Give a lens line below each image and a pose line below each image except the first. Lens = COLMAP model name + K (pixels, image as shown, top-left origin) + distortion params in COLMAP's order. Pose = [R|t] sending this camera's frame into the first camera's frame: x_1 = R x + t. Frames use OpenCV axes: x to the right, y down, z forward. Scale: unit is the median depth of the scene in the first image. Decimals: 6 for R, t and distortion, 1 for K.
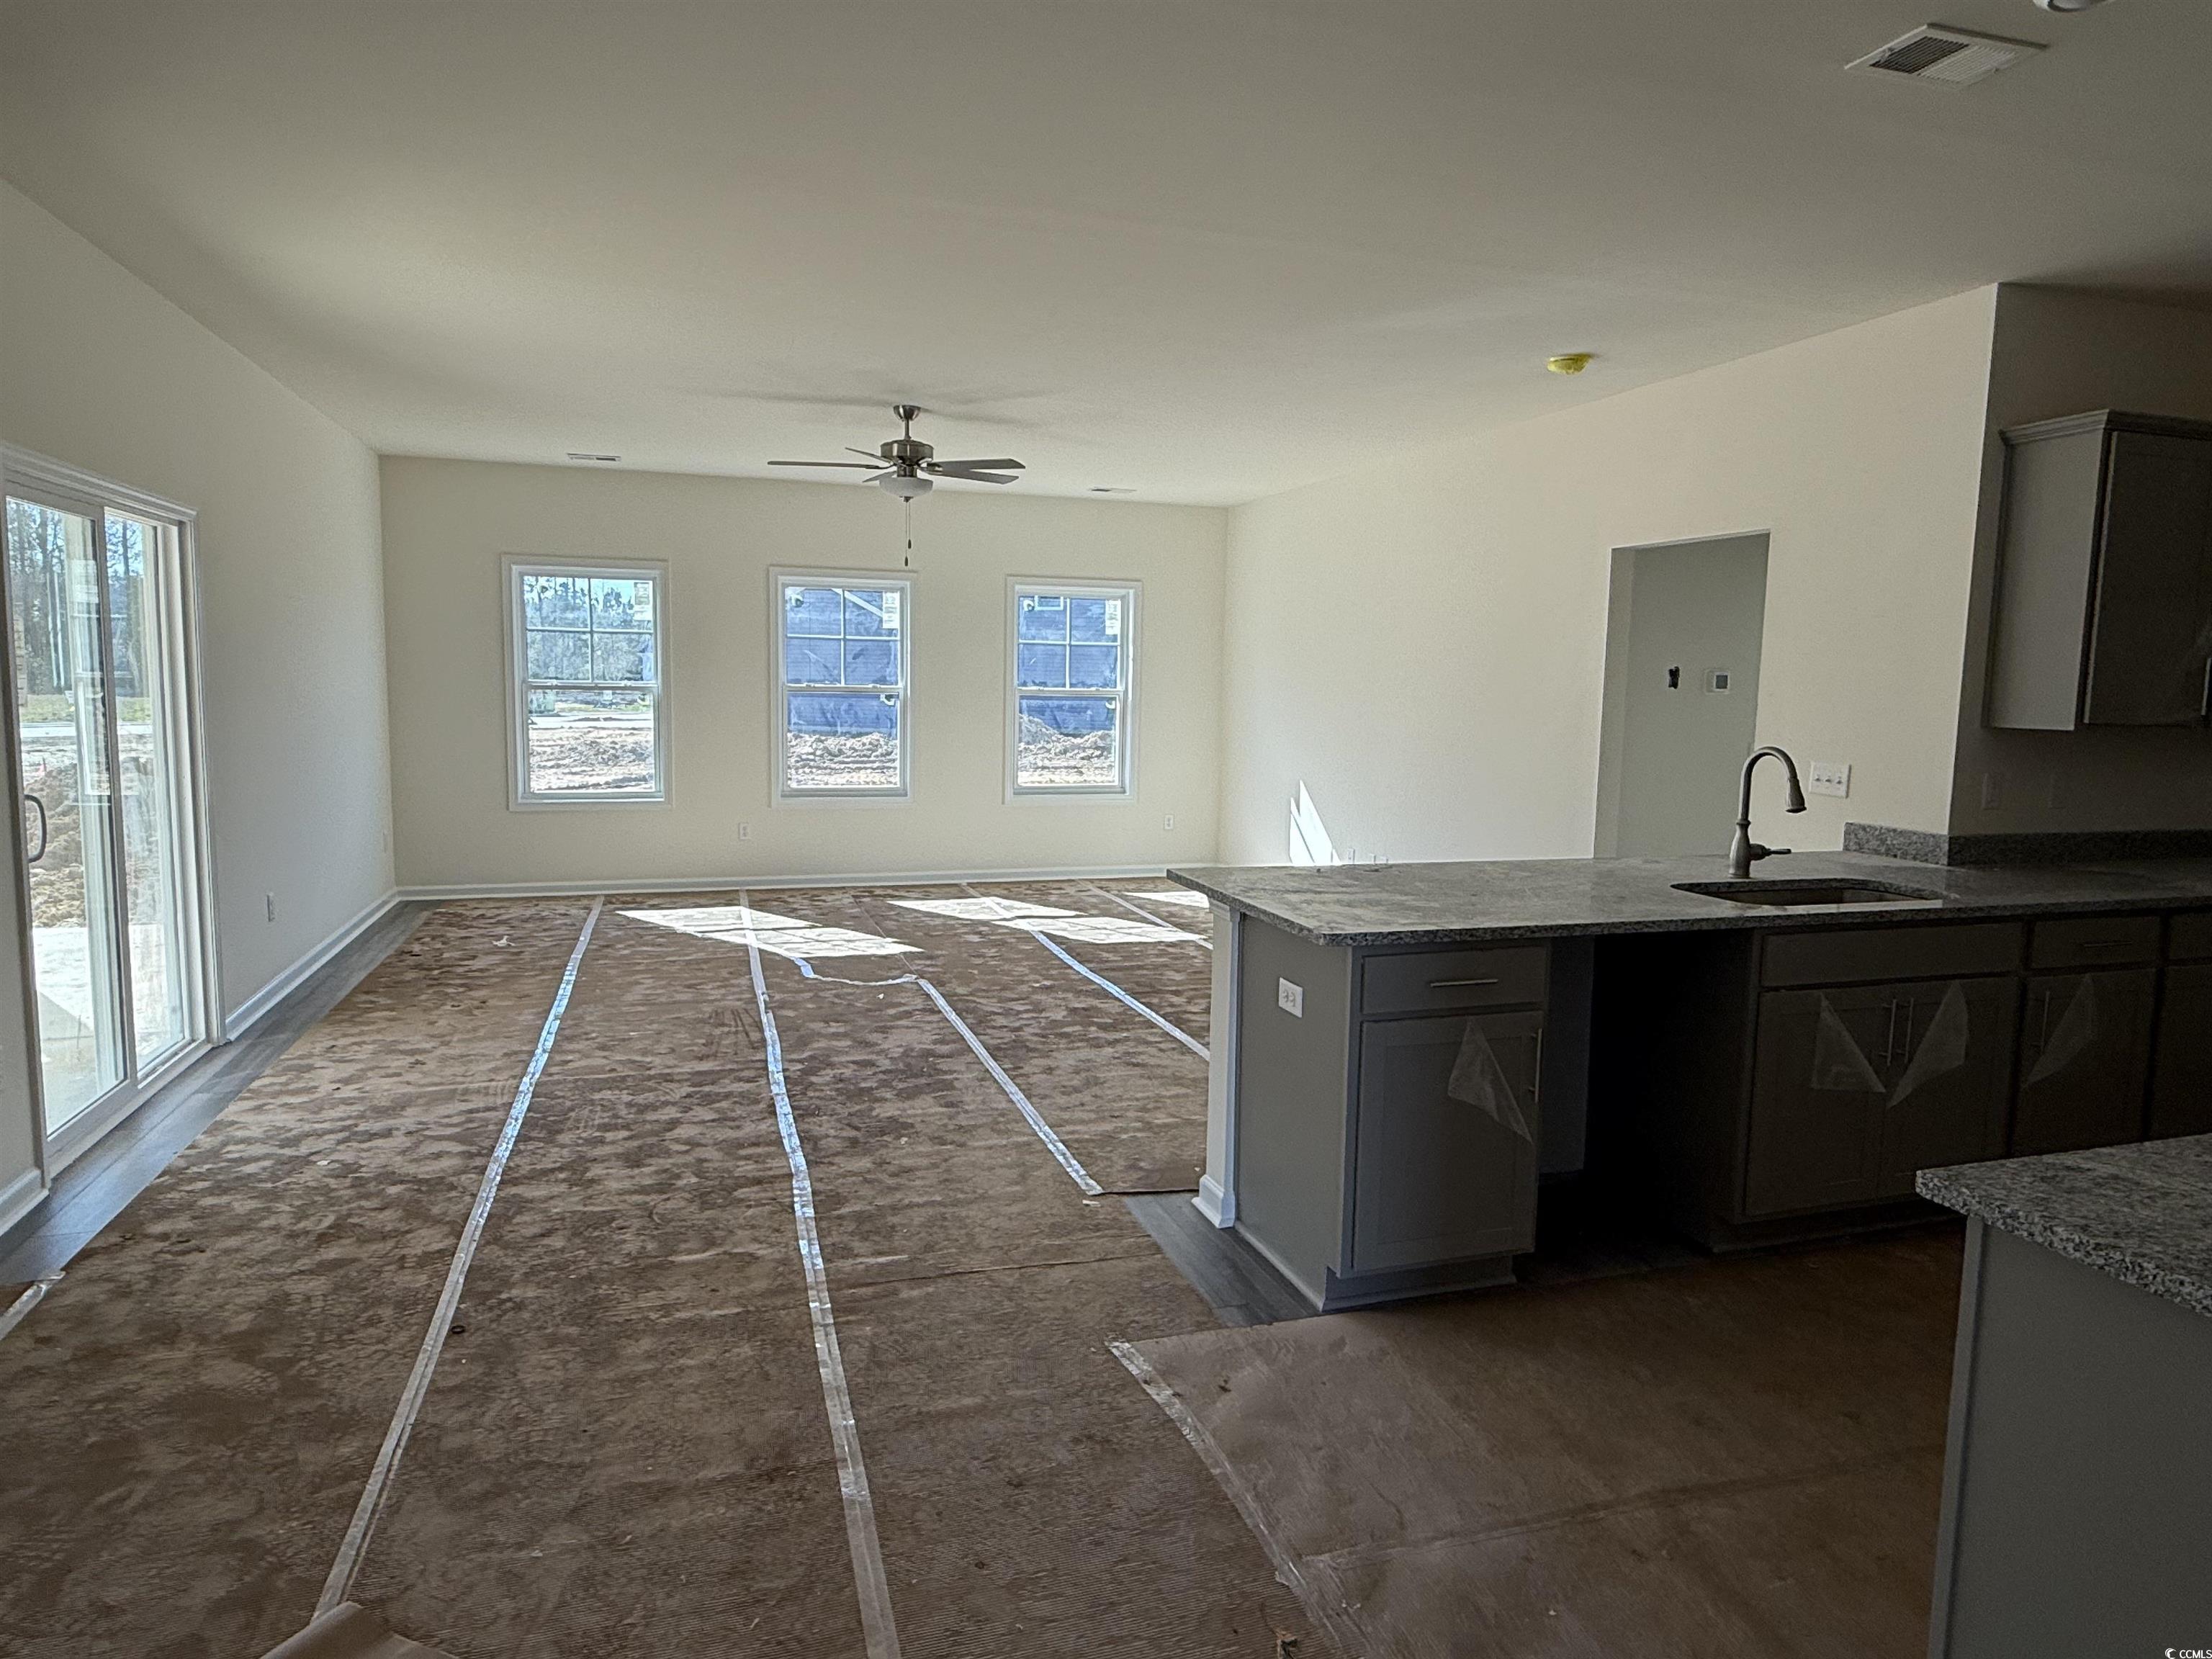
lens RADIAL K [[1329.4, 0, 1115.4], [0, 1329.4, 823.3], [0, 0, 1]] dist [0.003064, -0.001572]
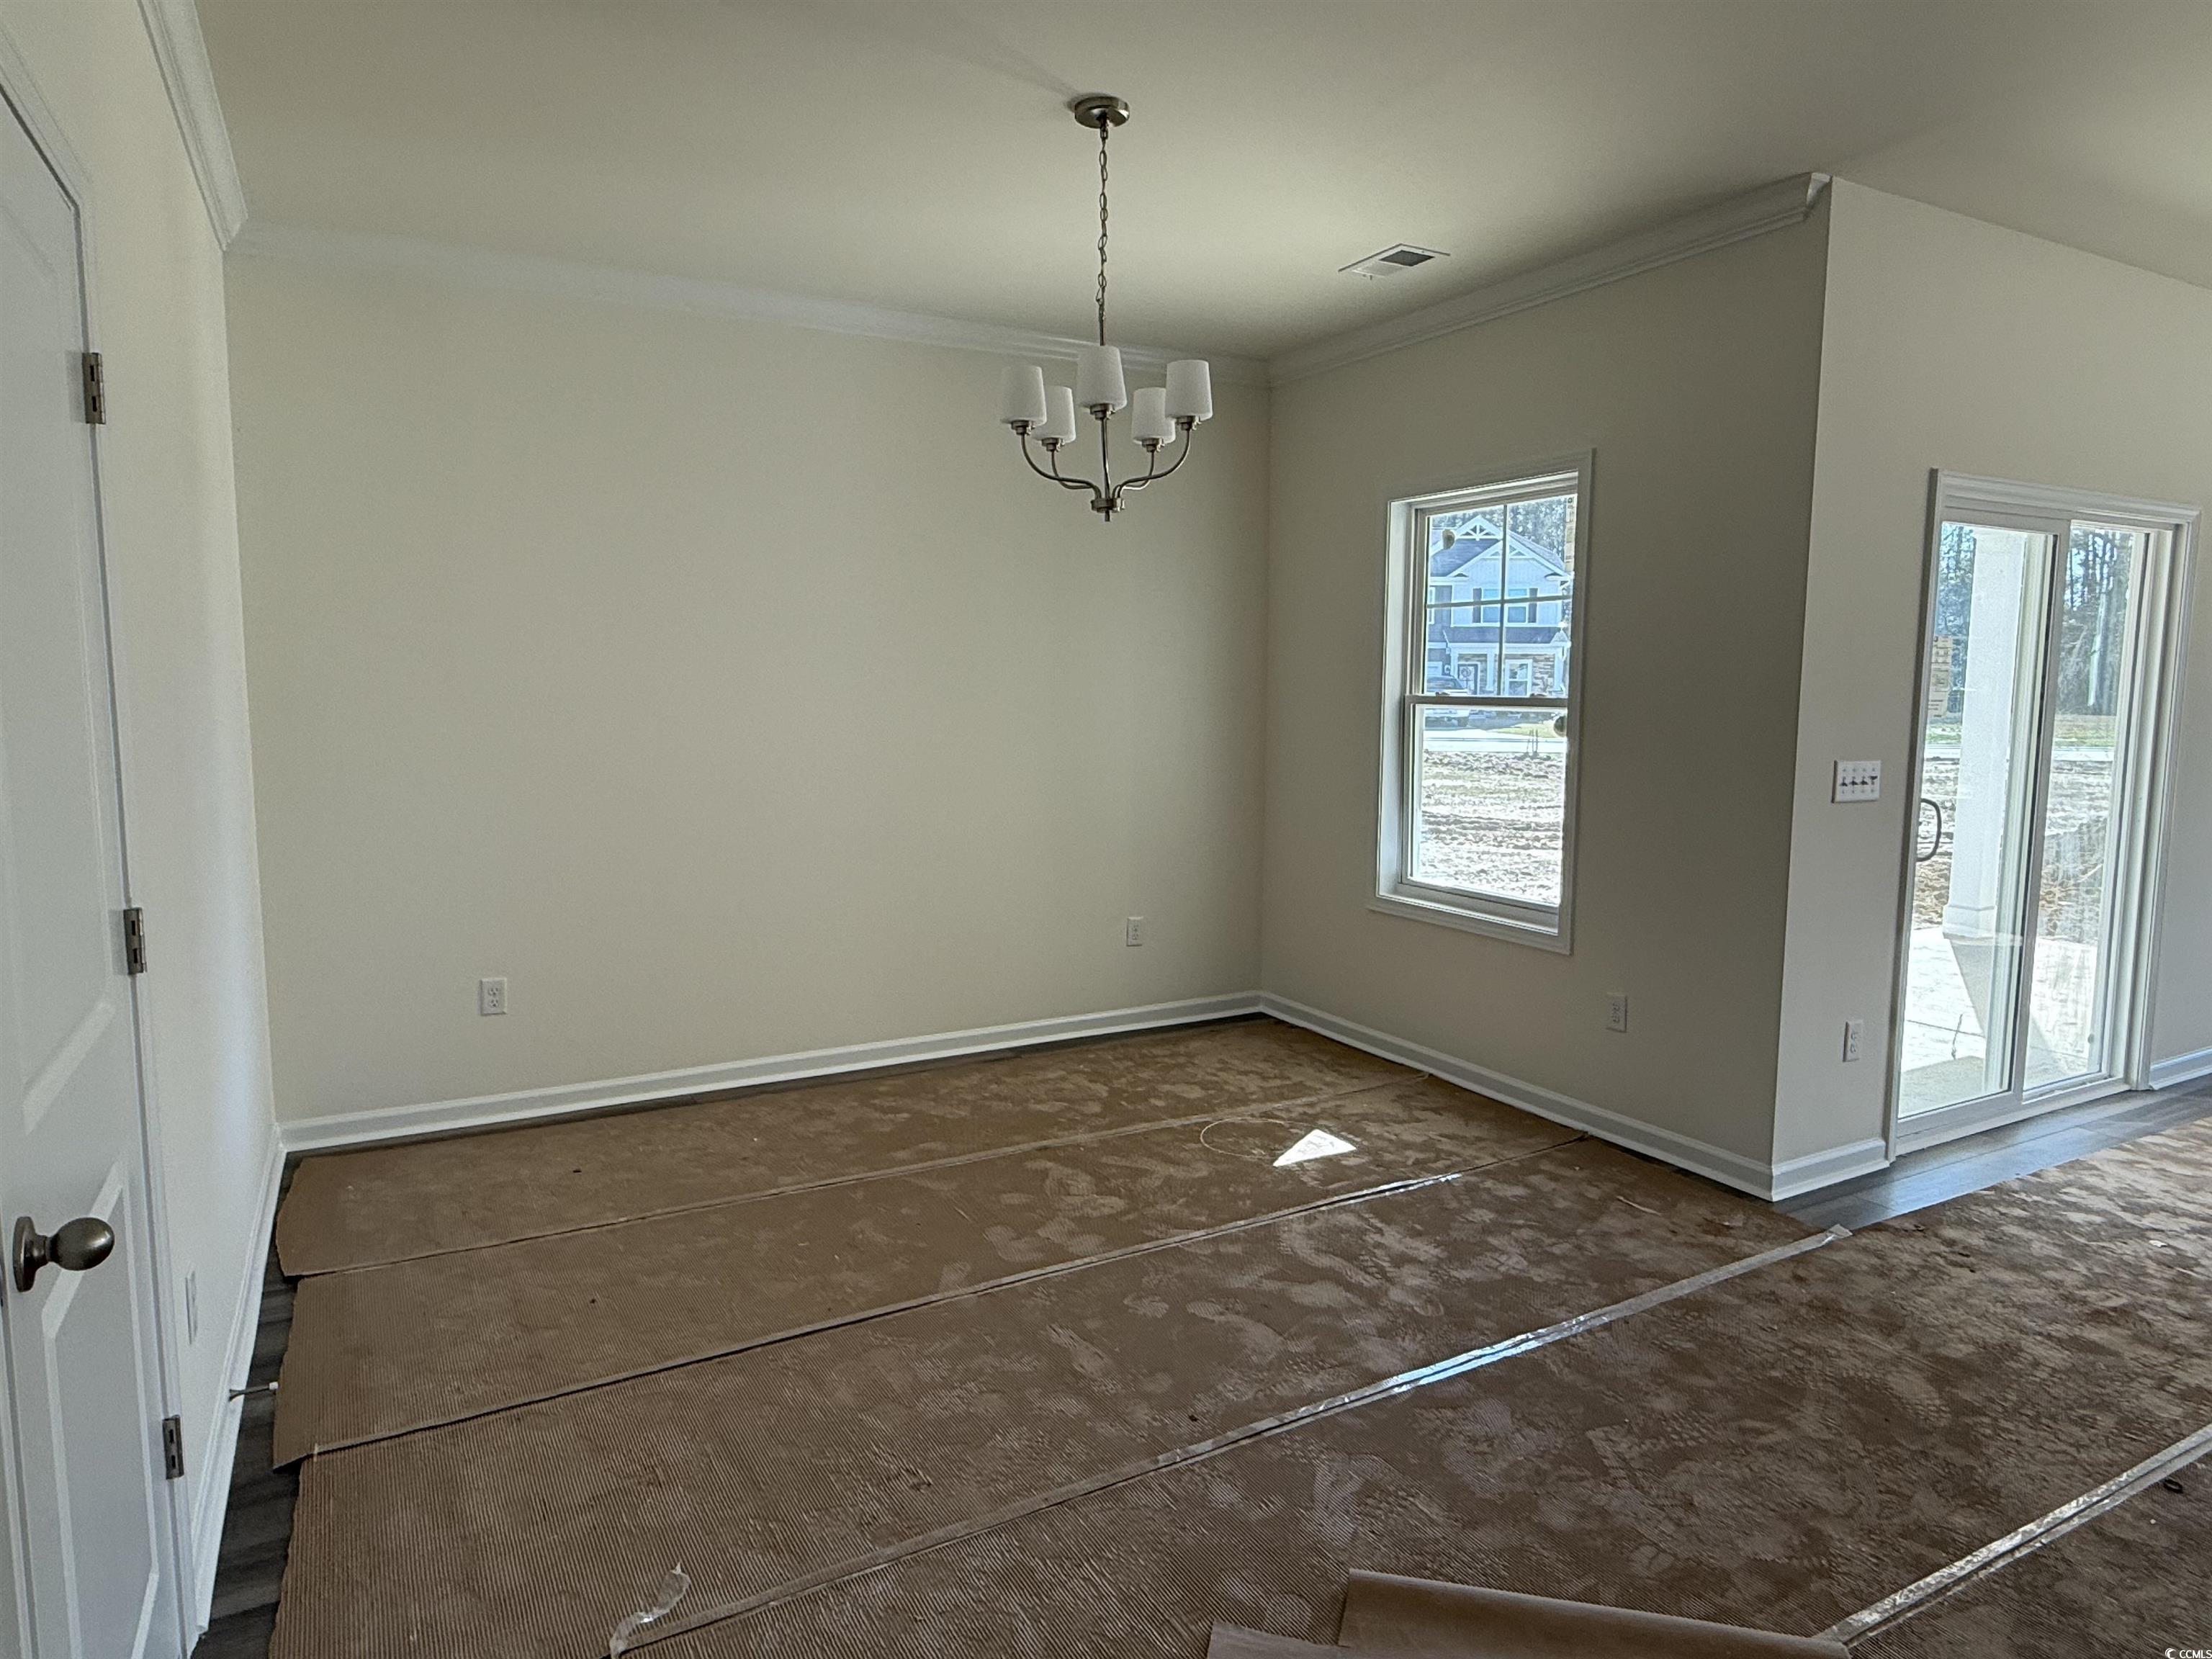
lens RADIAL K [[1329.4, 0, 1102.2], [0, 1329.4, 834.8], [0, 0, 1]] dist [0.003064, -0.001572]
pose [[0.180027, 0.095344, -0.979030, 0.116597], [-0.106973, 0.991286, 0.076867, -0.004333], [0.977828, 0.090891, 0.188658, 0.139037]]
